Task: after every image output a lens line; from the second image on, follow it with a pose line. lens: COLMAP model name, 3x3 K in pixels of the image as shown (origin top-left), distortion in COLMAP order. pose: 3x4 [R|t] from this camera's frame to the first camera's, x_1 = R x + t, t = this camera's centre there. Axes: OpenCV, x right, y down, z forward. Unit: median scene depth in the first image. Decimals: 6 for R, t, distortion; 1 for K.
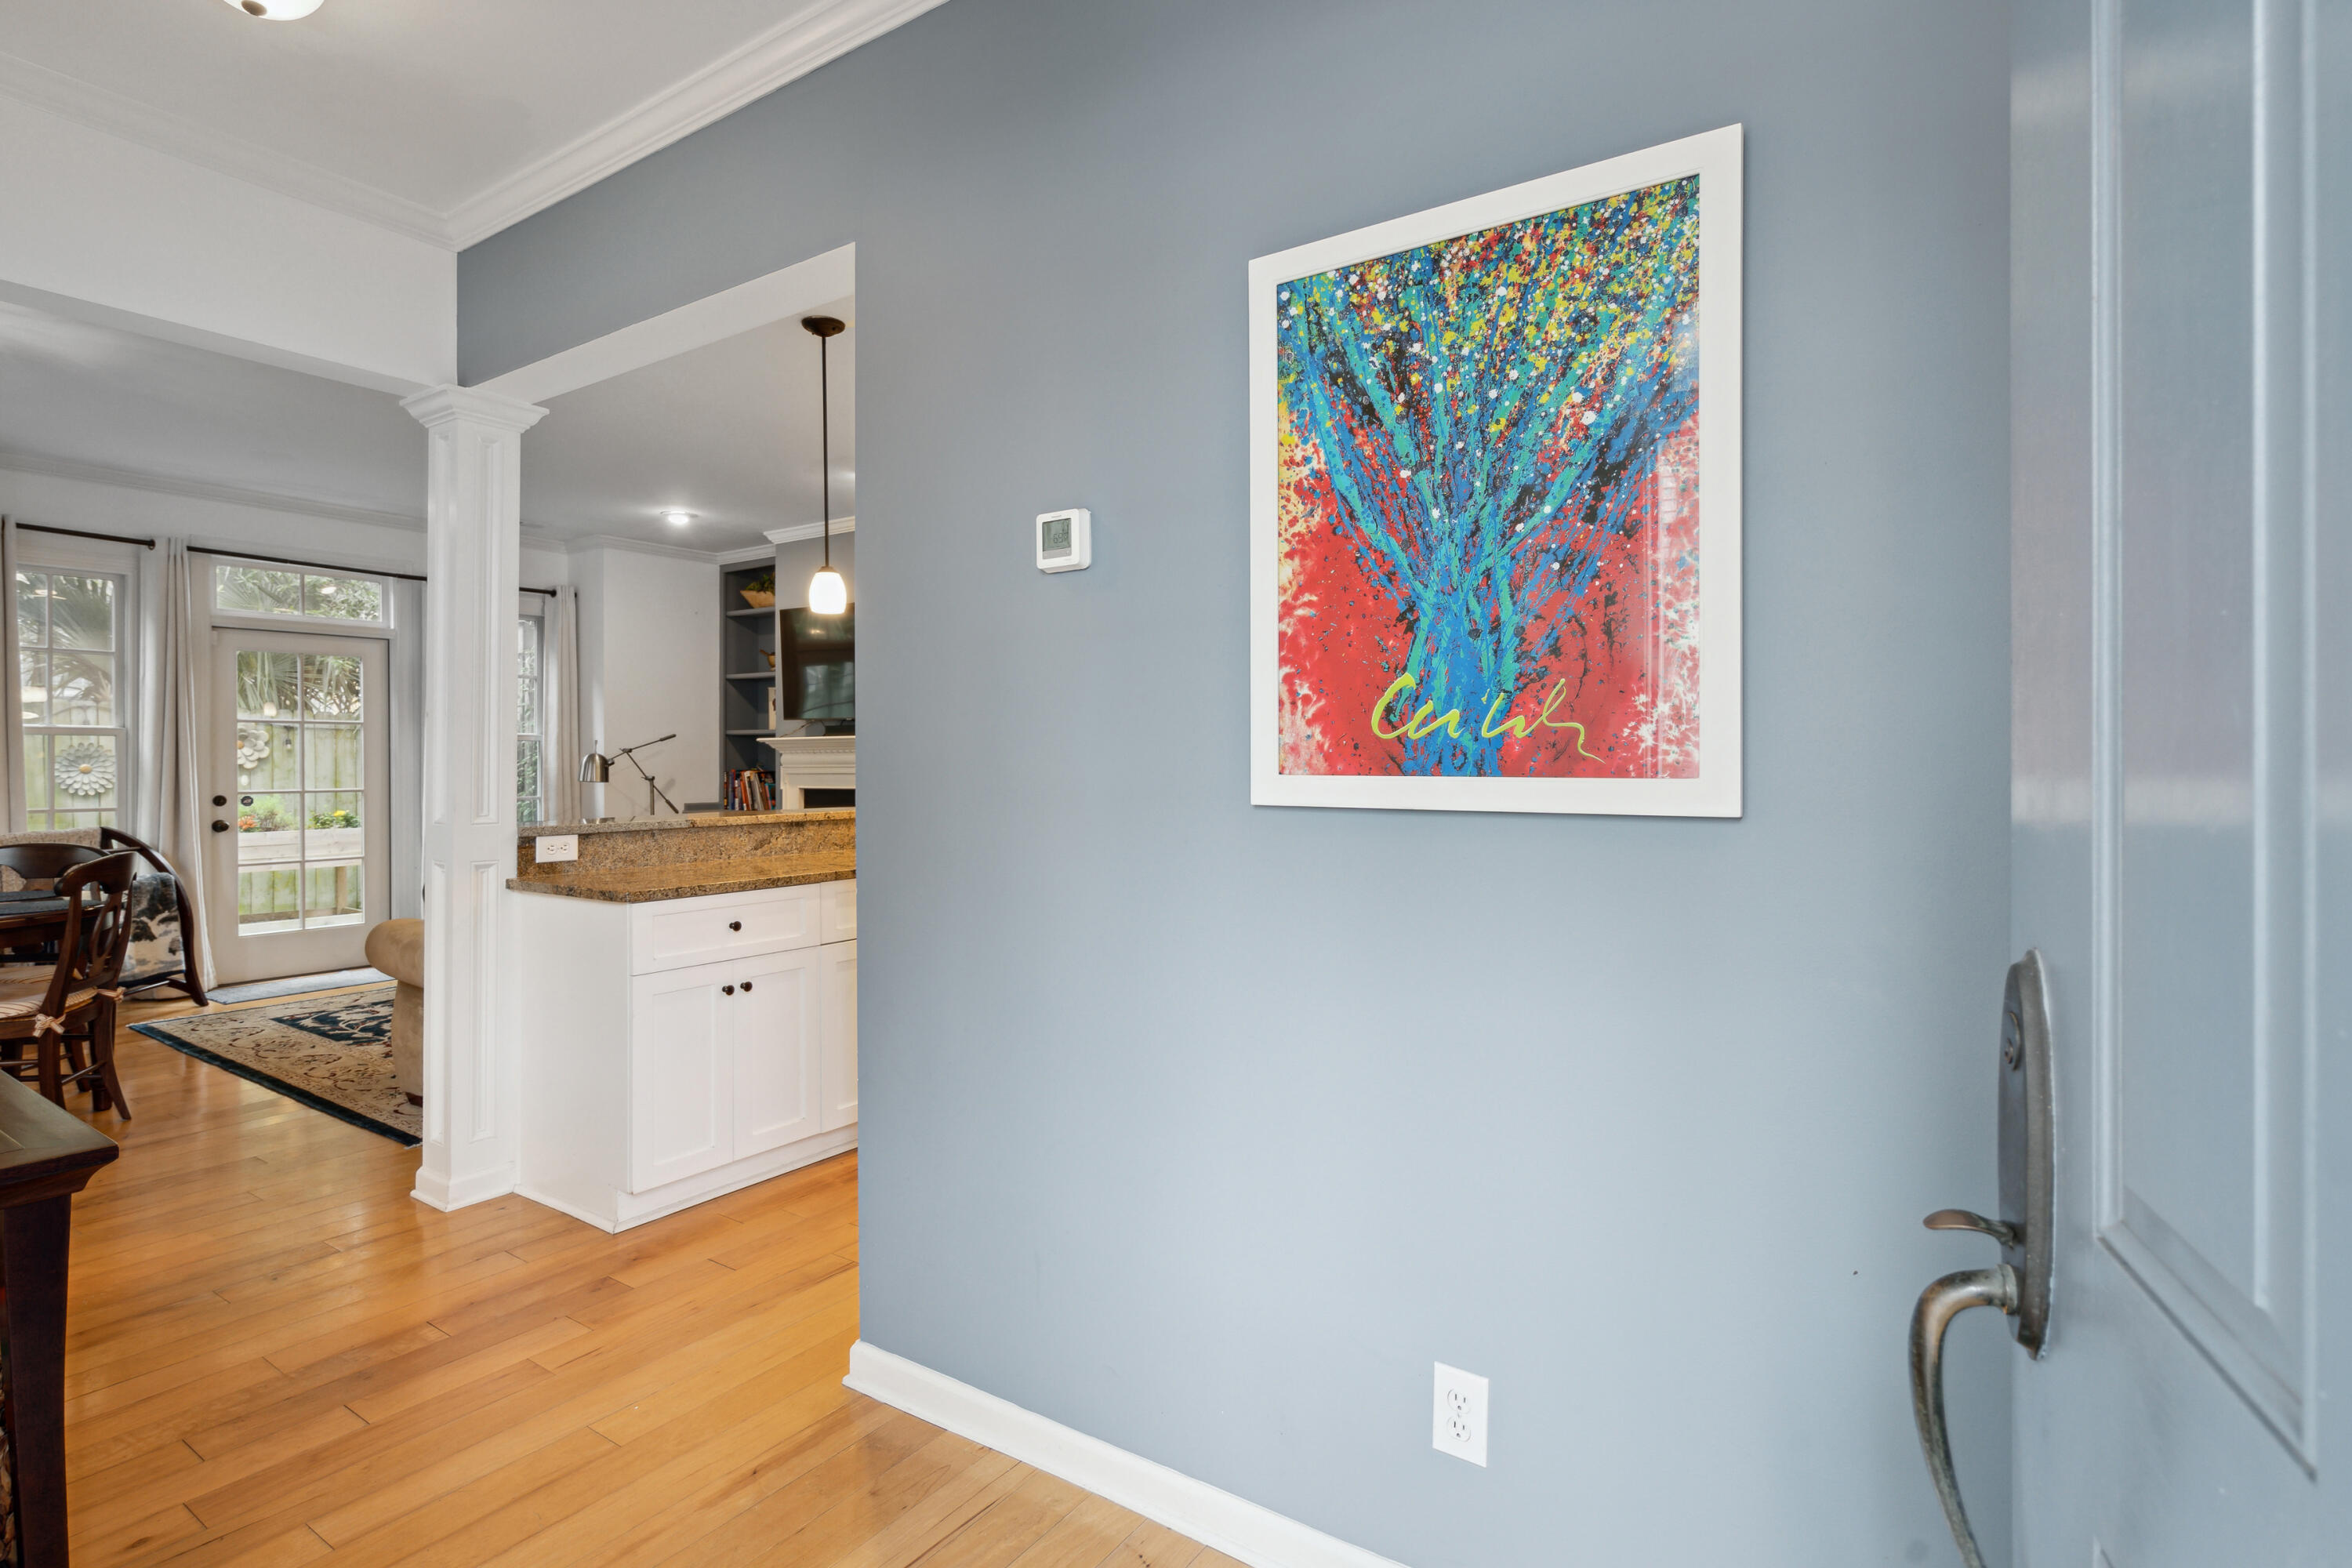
lens RADIAL K [[1170.6, 0, 1180.8], [0, 1170.6, 759.3], [0, 0, 1]] dist [0.000120, -0.000443]
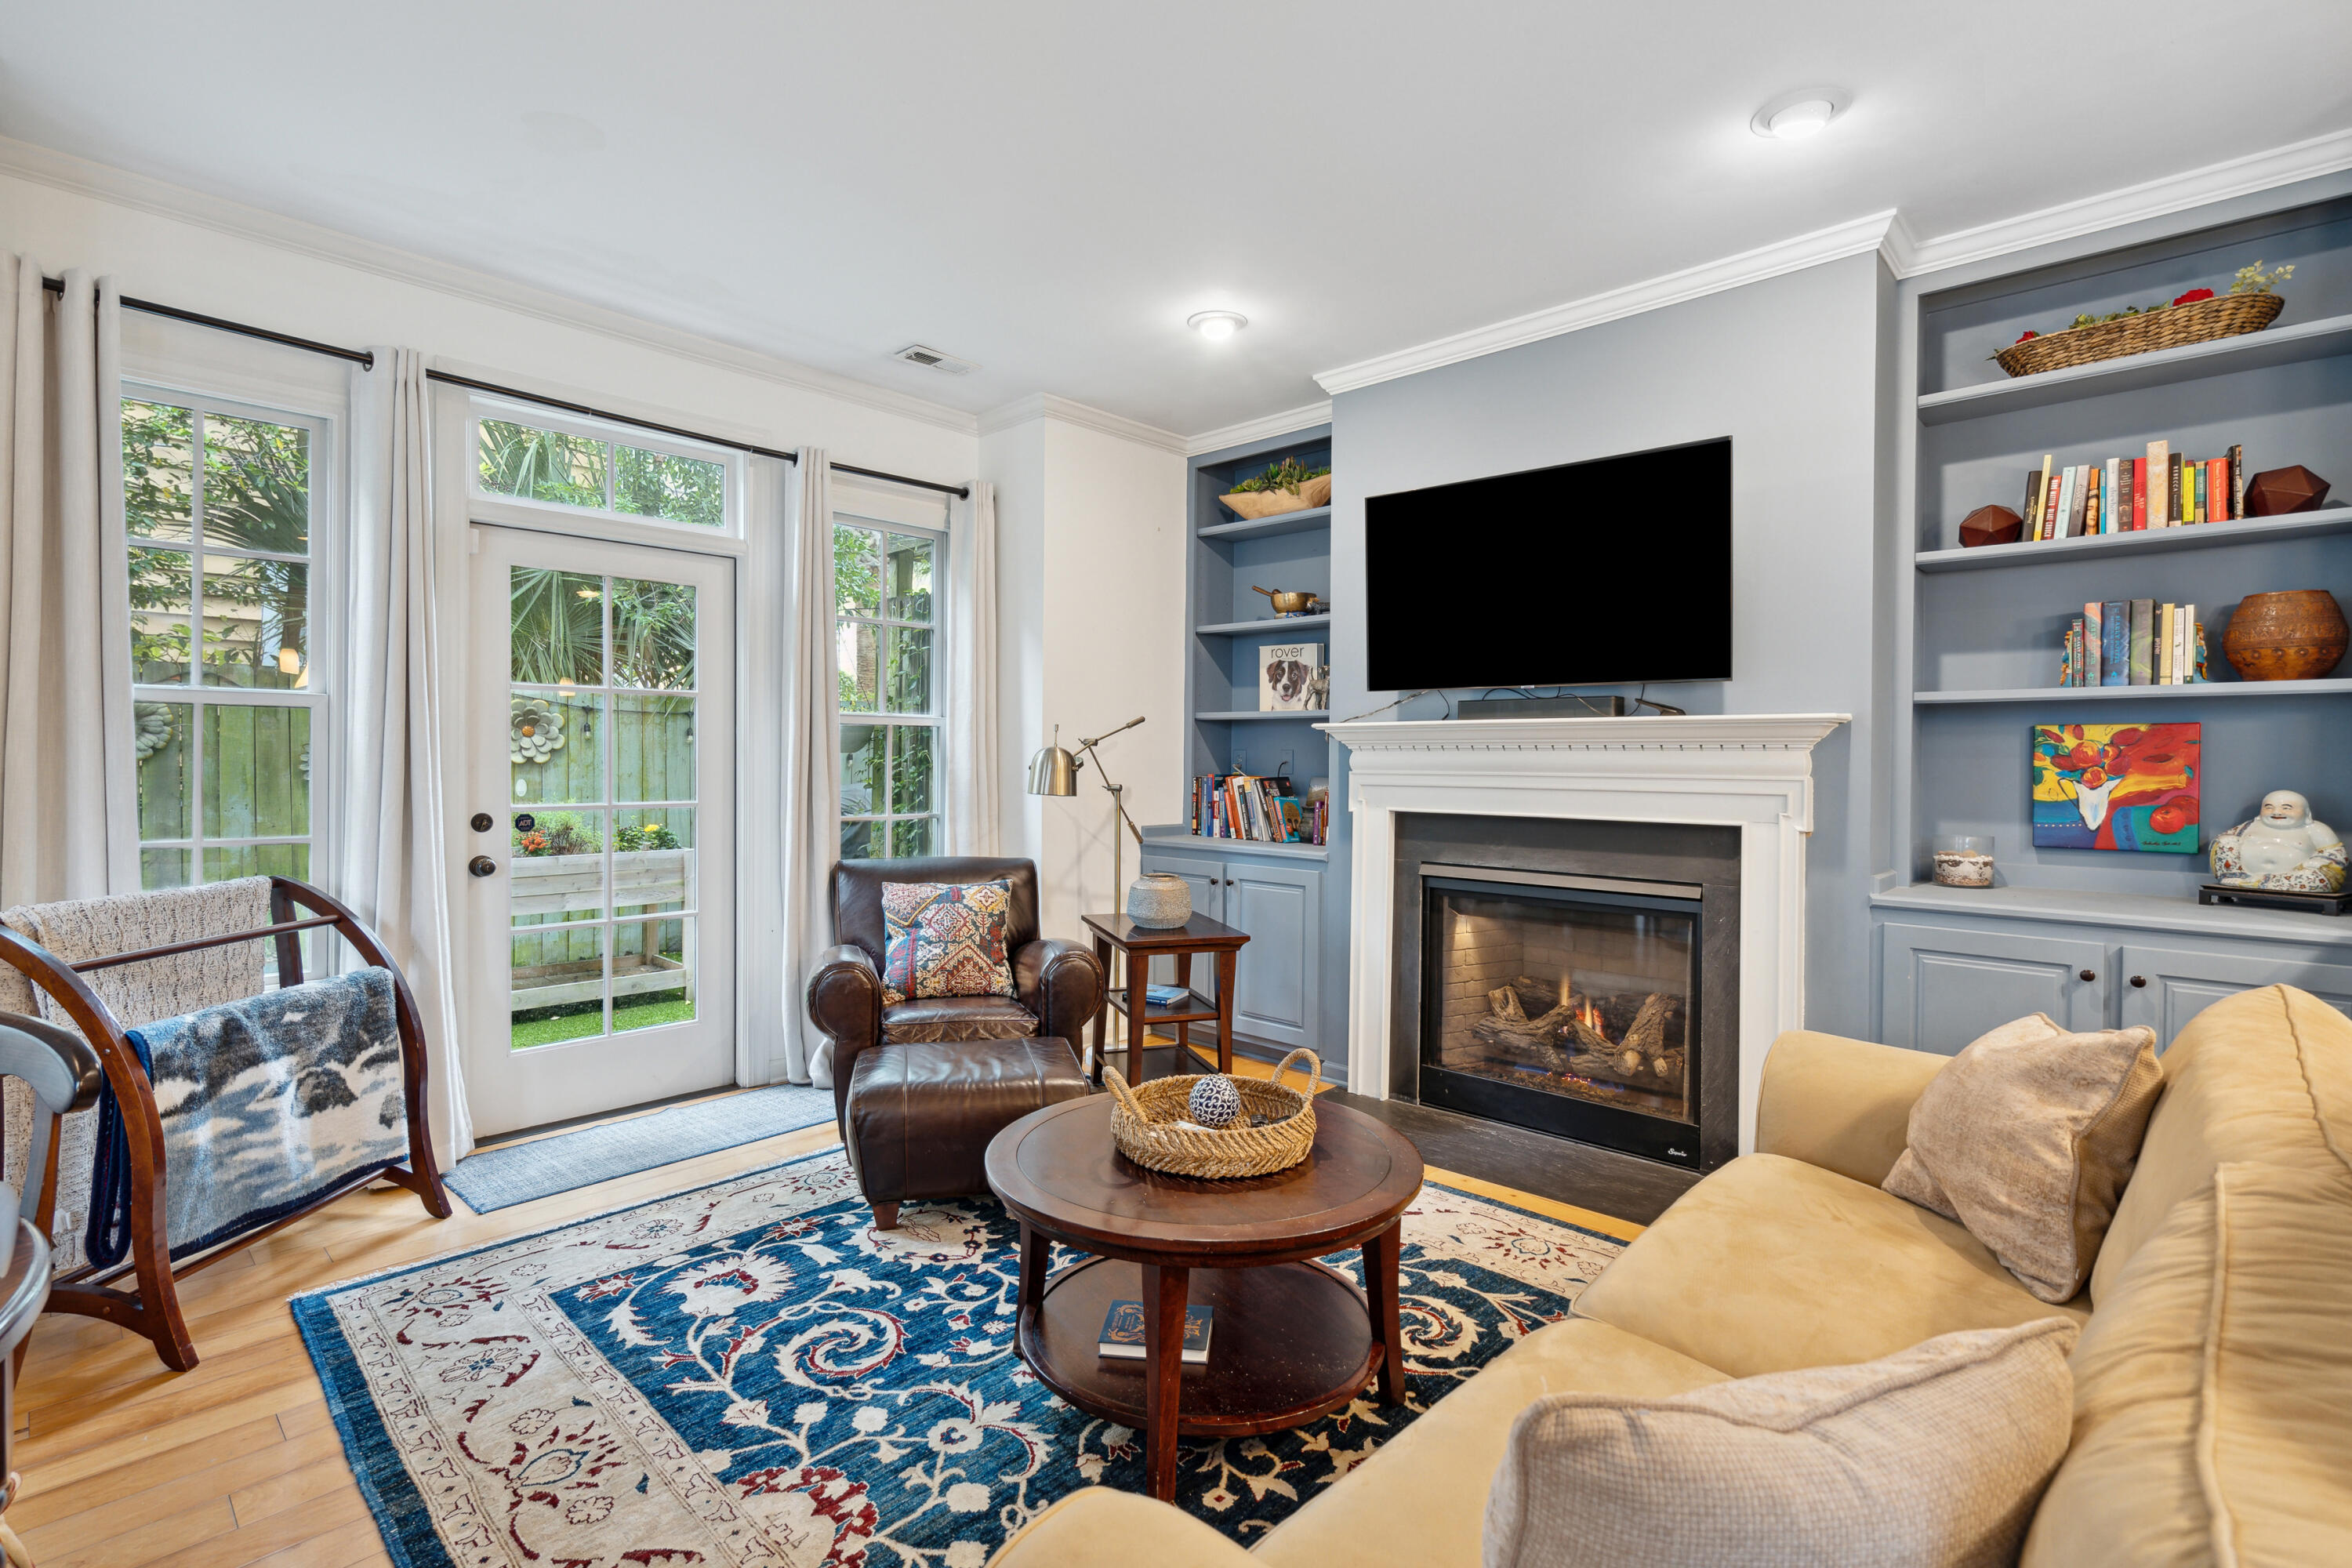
lens RADIAL K [[1102.1, 0, 1167.2], [0, 1102.1, 768.4], [0, 0, 1]] dist [-0.001619, 0.000924]
pose [[0.986261, 0.011746, -0.164778, -0.329875], [-0.009910, 0.999879, 0.011960, -0.001250], [0.164898, -0.010163, 0.986258, 0.430988]]
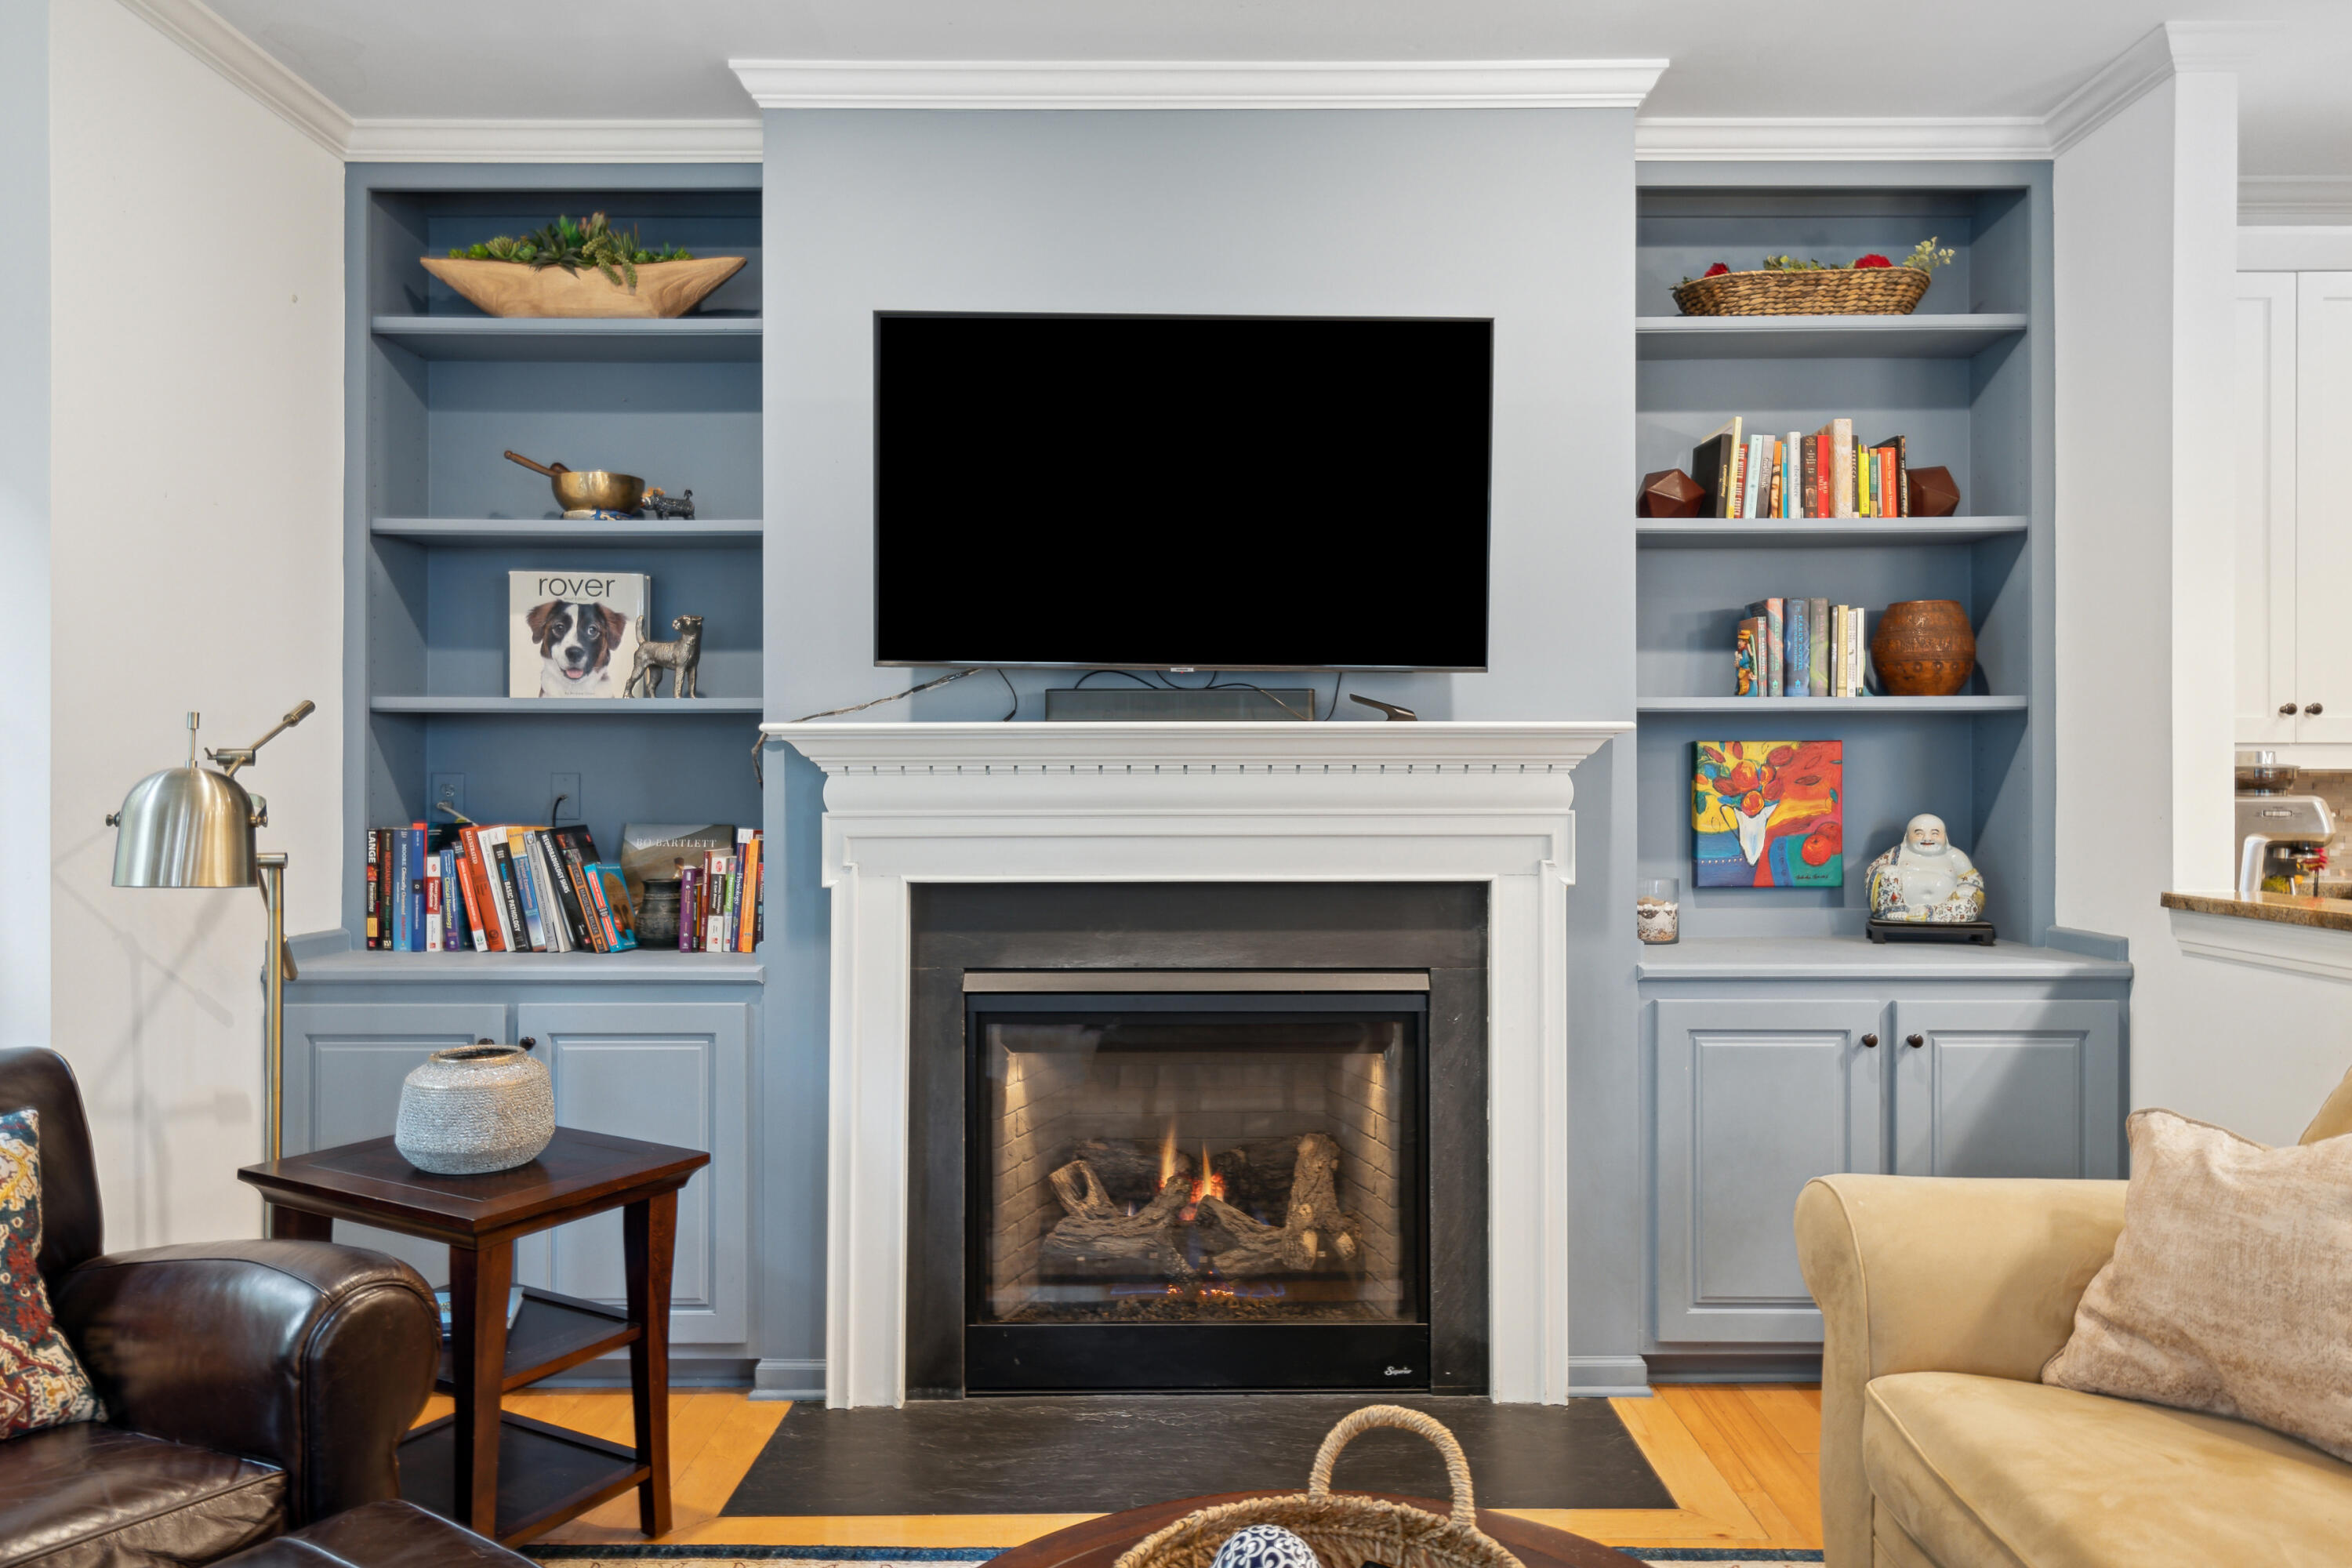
lens RADIAL K [[1540.3, 0, 1220.4], [0, 1540.3, 783.4], [0, 0, 1]] dist [0.006089, 0.002565]
pose [[0.826798, 0.002534, 0.562494, -0.470644], [-0.002494, 0.999997, -0.000839, -0.001883], [-0.562494, -0.000709, 0.826801, 0.579396]]
